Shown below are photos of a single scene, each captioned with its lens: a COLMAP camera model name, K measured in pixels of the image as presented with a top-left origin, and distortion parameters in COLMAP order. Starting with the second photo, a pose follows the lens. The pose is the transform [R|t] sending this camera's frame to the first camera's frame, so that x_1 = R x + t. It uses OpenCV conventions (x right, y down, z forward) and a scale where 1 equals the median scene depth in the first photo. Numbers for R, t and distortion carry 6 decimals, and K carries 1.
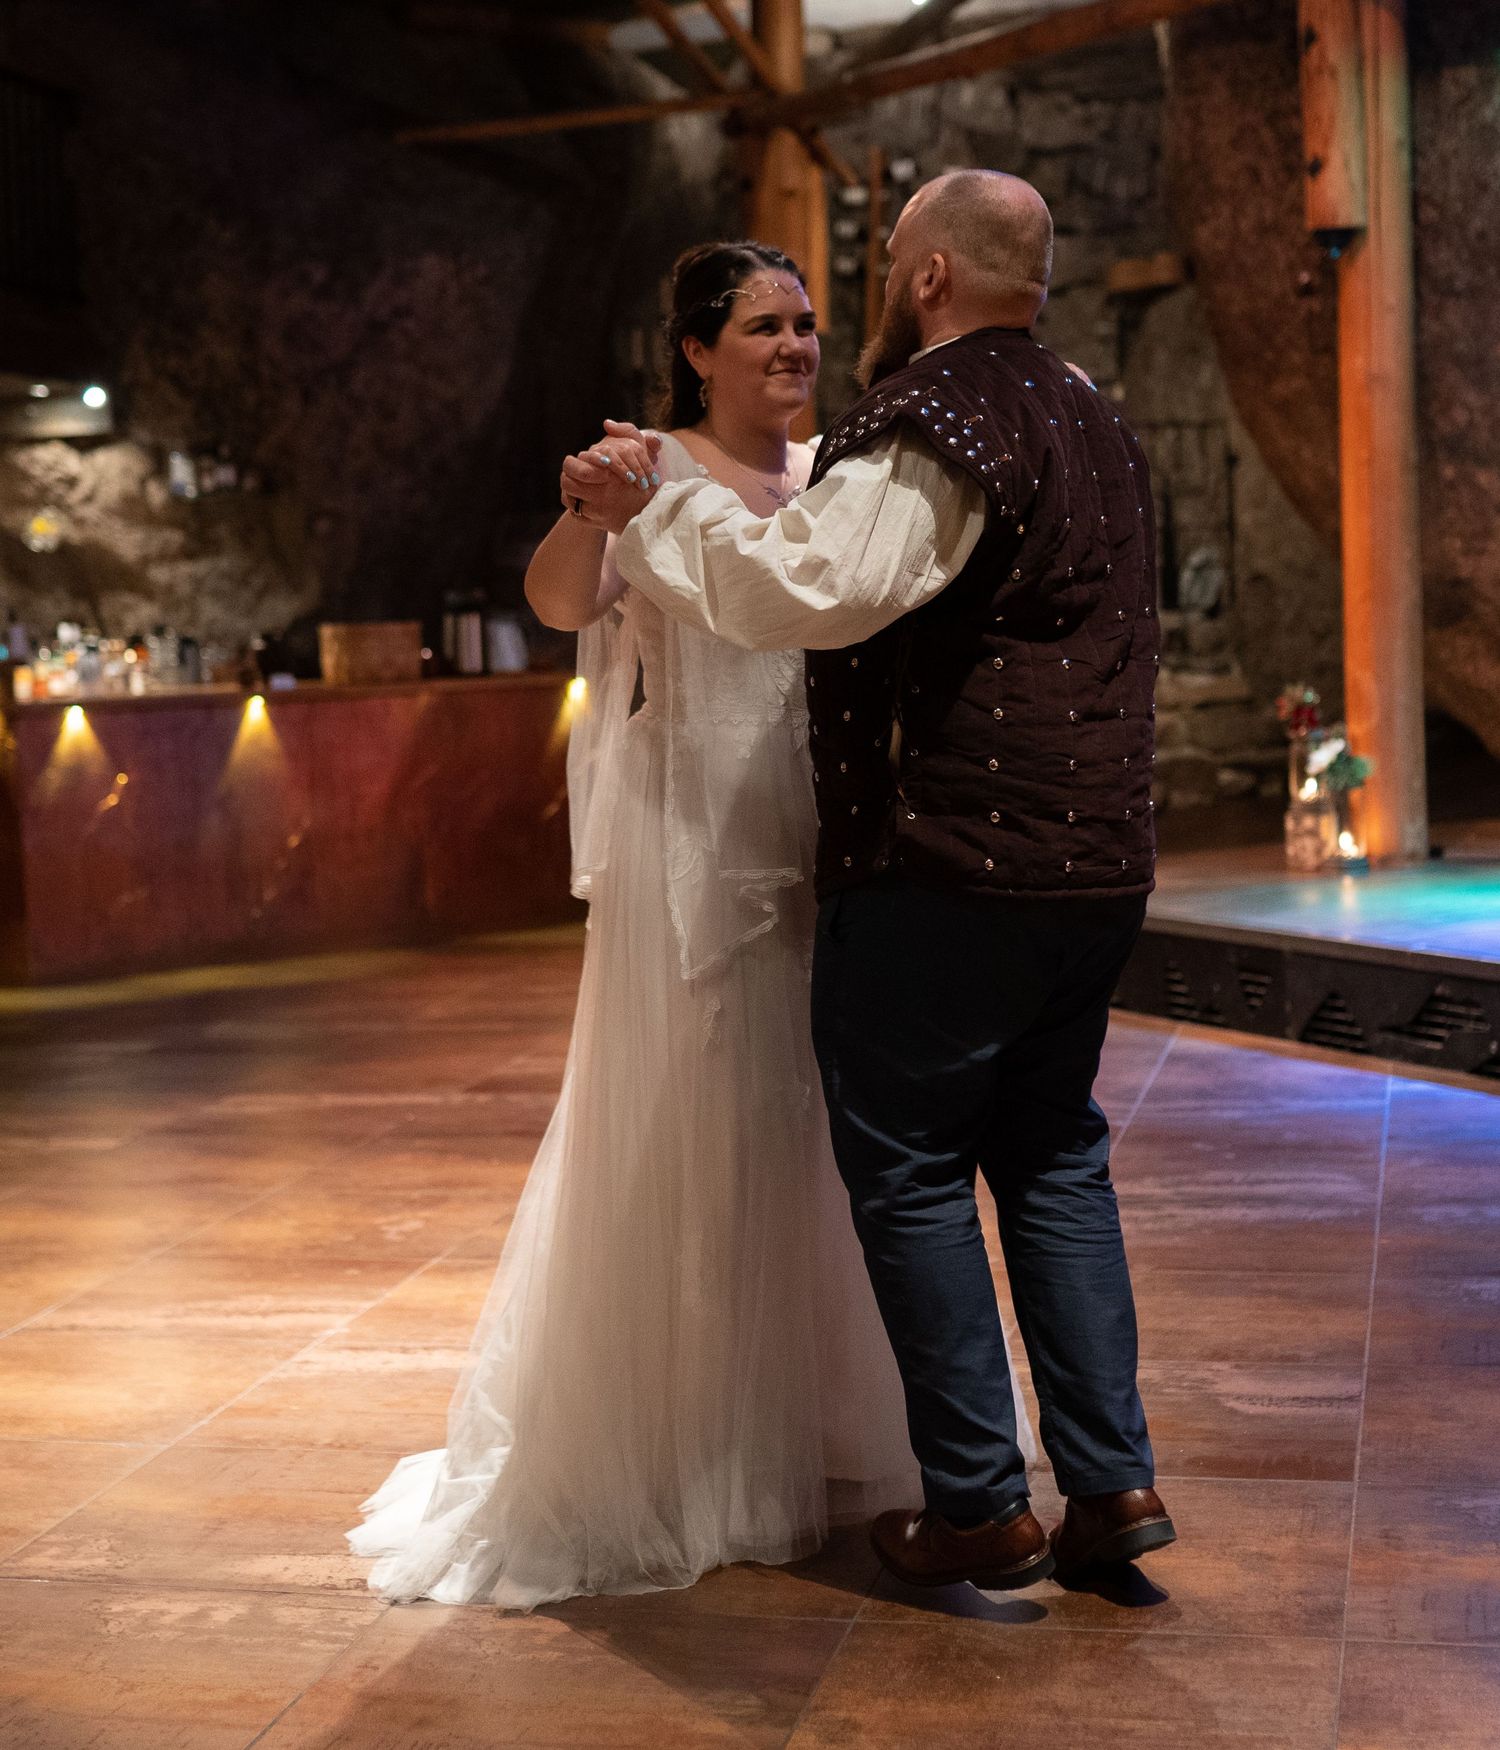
lens RADIAL K [[2787.8, 0, 724.3], [0, 2787.8, 898.7], [0, 0, 1]] dist [-0.066931, 0.000000]
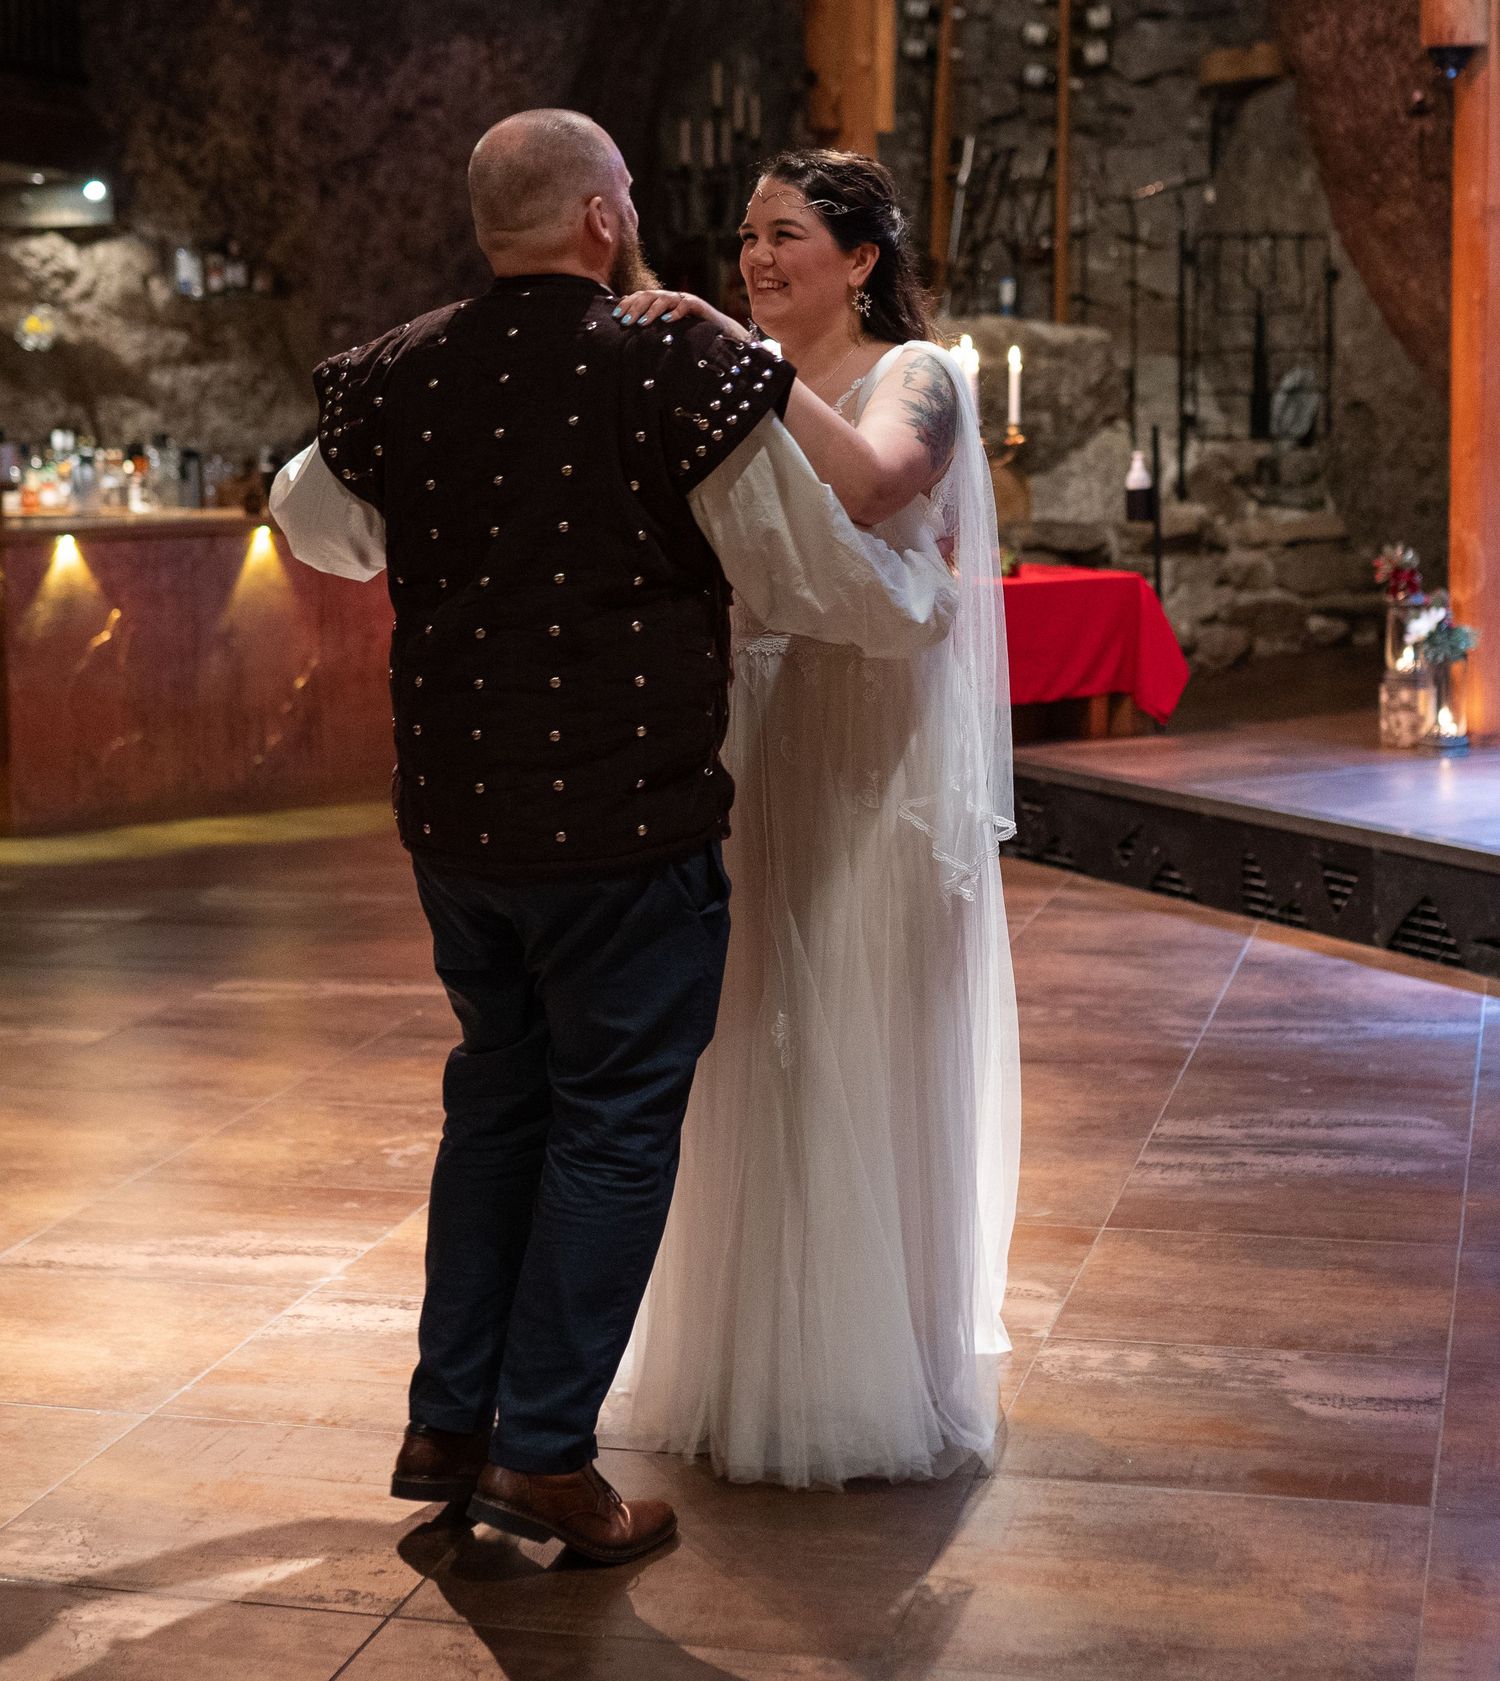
lens RADIAL K [[3019.3, 0, 695.0], [0, 3019.3, 771.4], [0, 0, 1]] dist [-0.063317, 0.000000]
pose [[0.999441, 0.023854, -0.023403, 0.000250], [-0.023257, 0.999405, 0.025461, -0.017150], [0.023997, -0.024903, 0.999402, 0.002106]]
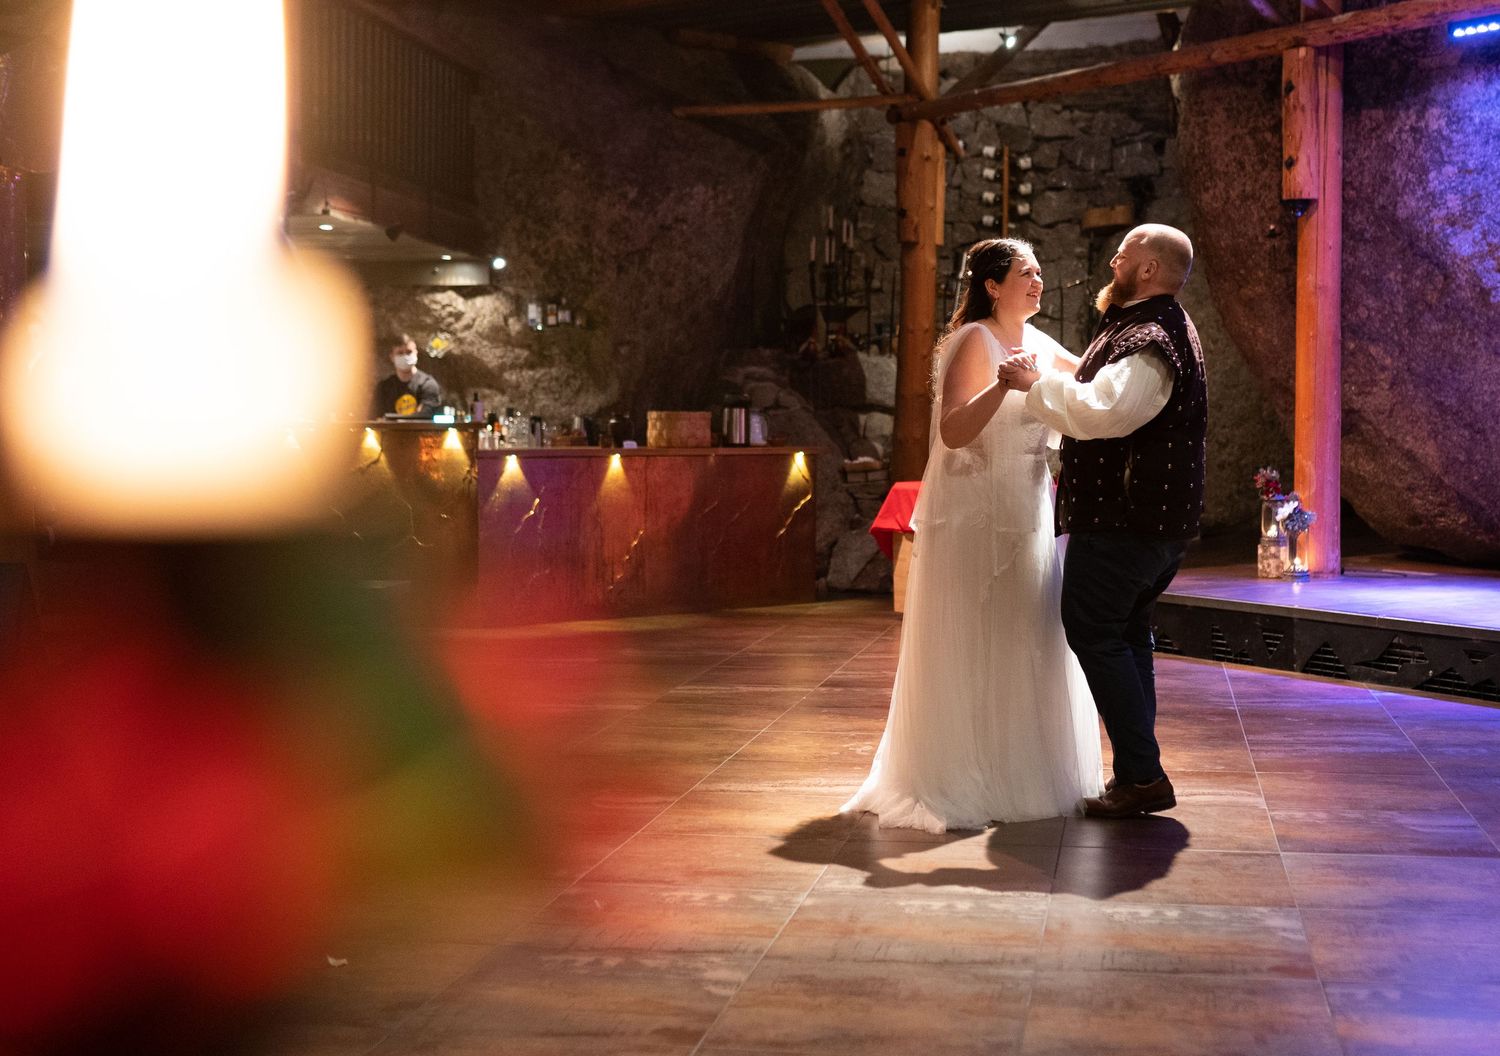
lens RADIAL K [[1897.1, 0, 827.2], [0, 1897.1, 528.0], [0, 0, 1]] dist [-0.077190, 0.000000]
pose [[0.996244, 0.035527, 0.078961, -0.113253], [-0.031453, 0.998139, -0.052250, 0.020931], [-0.080670, 0.049570, 0.995507, -0.085726]]
